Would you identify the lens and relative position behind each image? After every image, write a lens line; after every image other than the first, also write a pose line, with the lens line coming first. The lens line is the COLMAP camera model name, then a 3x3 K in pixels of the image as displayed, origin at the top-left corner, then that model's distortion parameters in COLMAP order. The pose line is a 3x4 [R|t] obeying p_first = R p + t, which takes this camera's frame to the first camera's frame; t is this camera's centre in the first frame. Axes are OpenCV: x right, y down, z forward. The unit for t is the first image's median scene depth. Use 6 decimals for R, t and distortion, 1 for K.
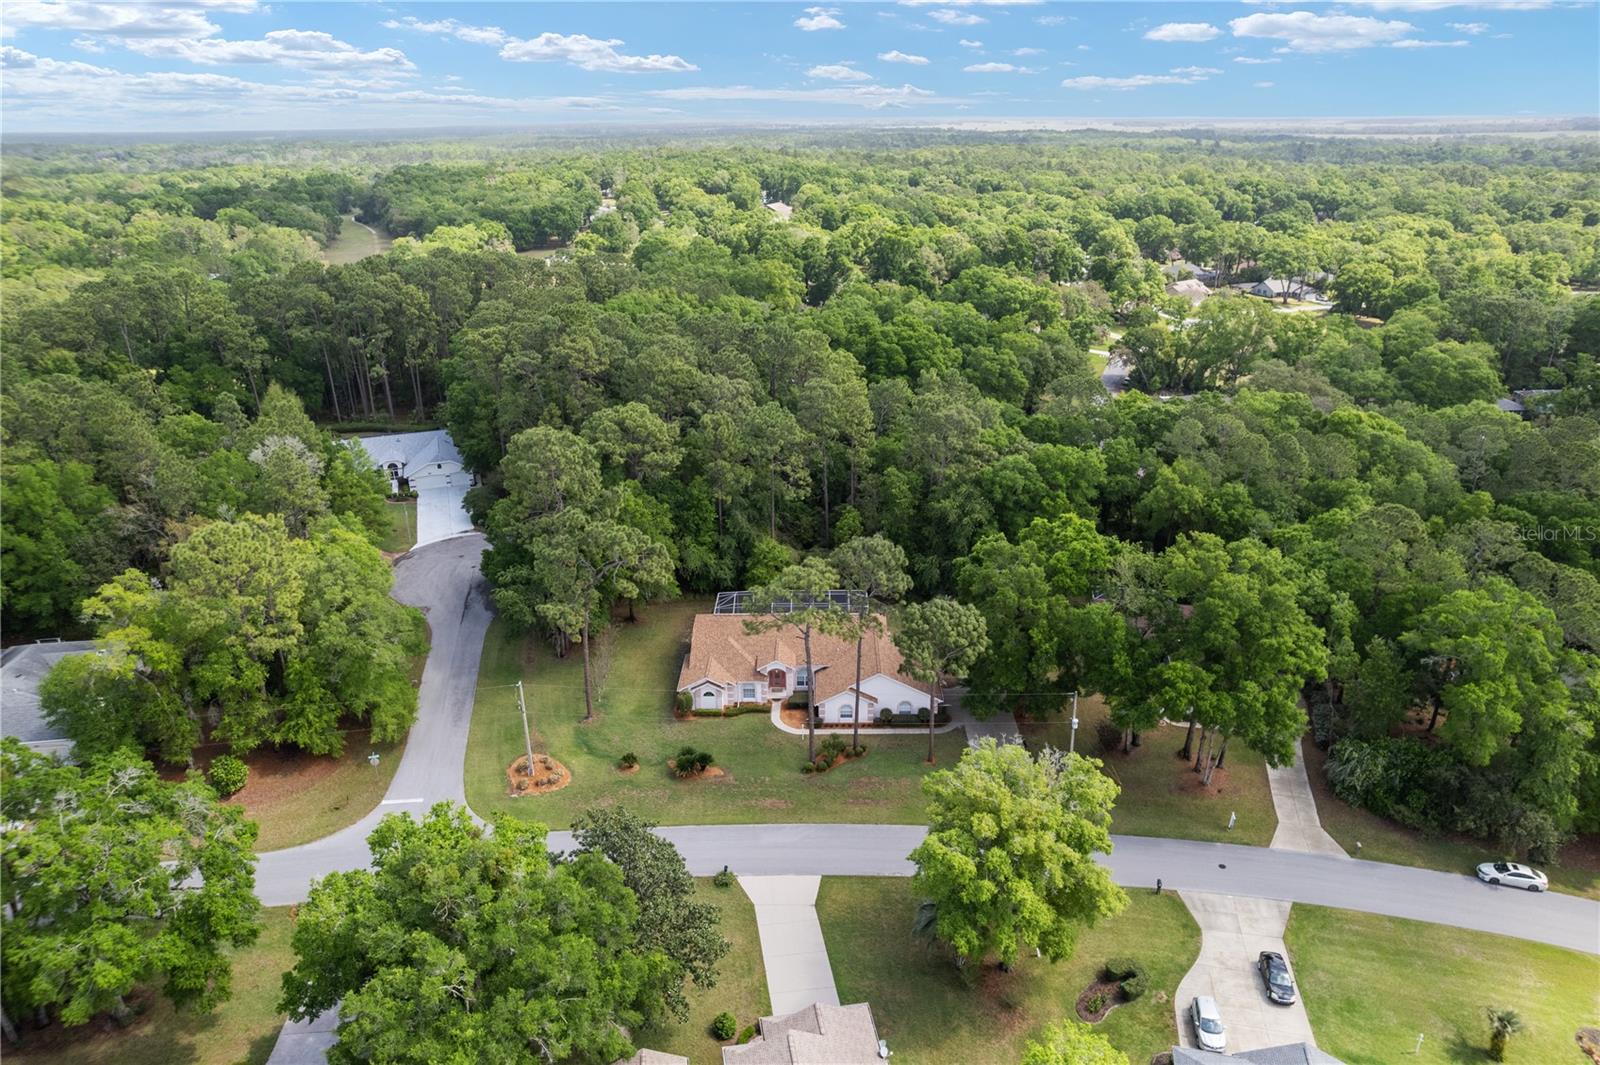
lens RADIAL K [[994.2, 0, 800.0], [0, 994.2, 532.5], [0, 0, 1]] dist [-0.042904, 0.003612]
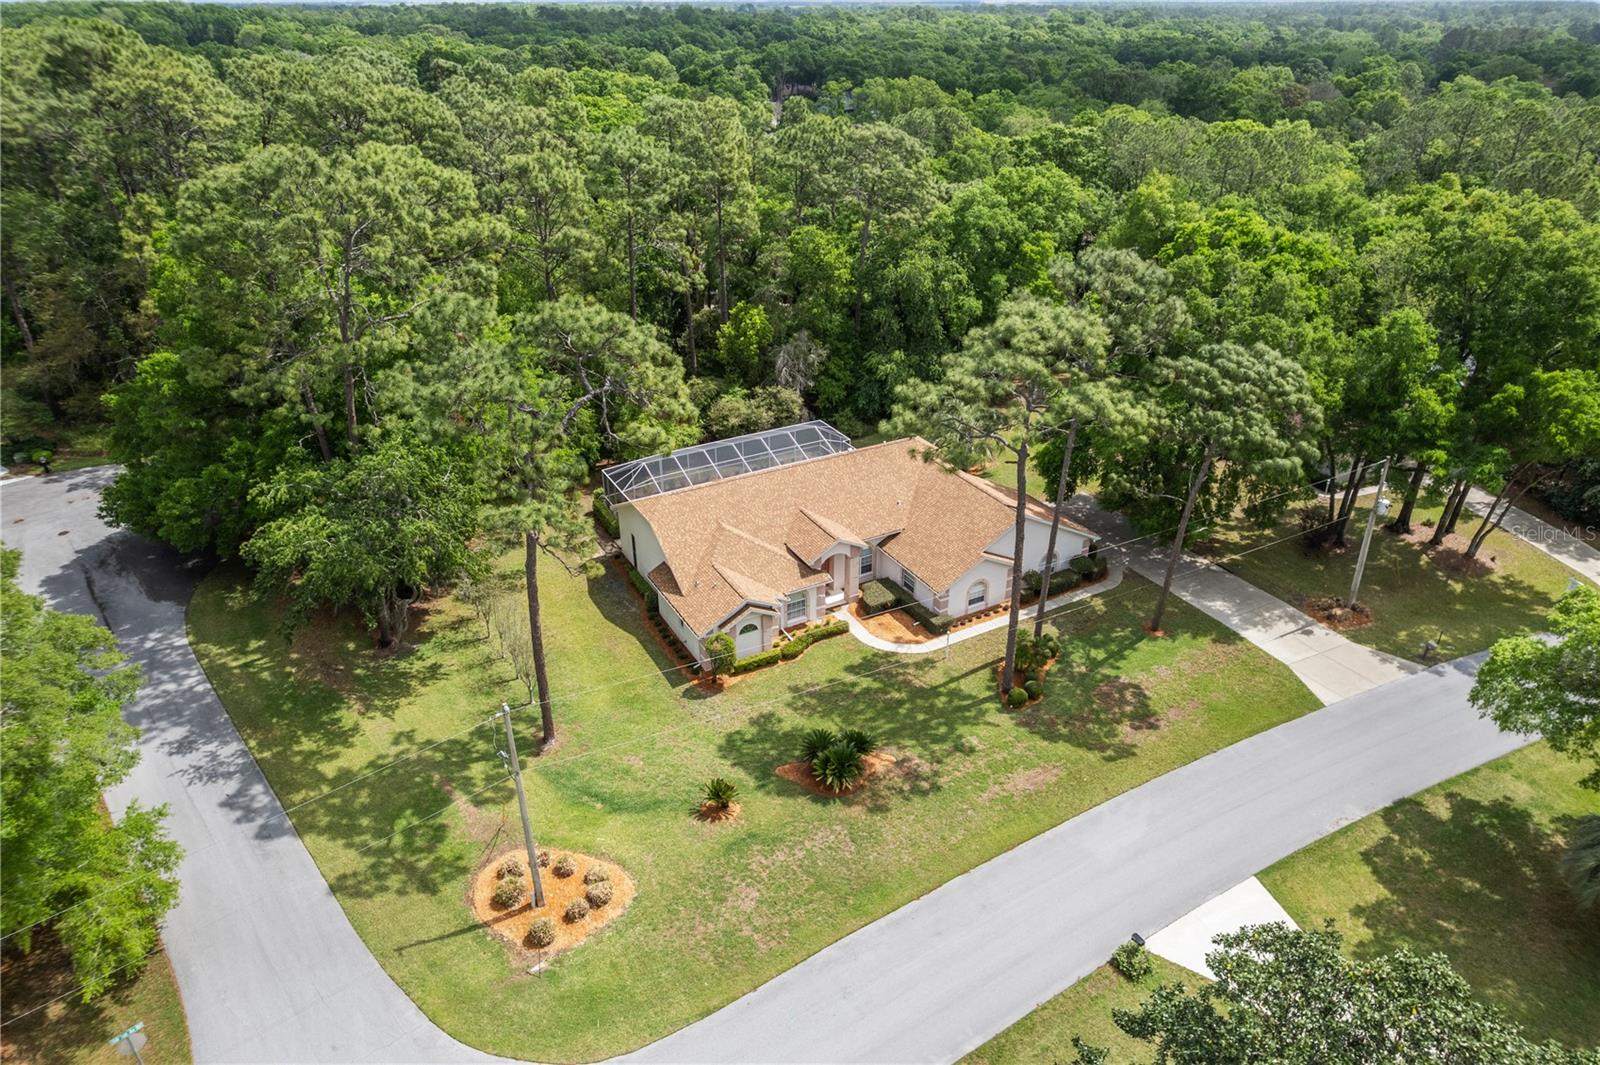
lens RADIAL K [[994.2, 0, 800.0], [0, 994.2, 532.5], [0, 0, 1]] dist [-0.042904, 0.003612]
pose [[0.869409, -0.223927, 0.440437, -0.285985], [0.181235, 0.973801, 0.137349, 0.046599], [-0.459655, -0.039590, 0.887215, 0.510940]]
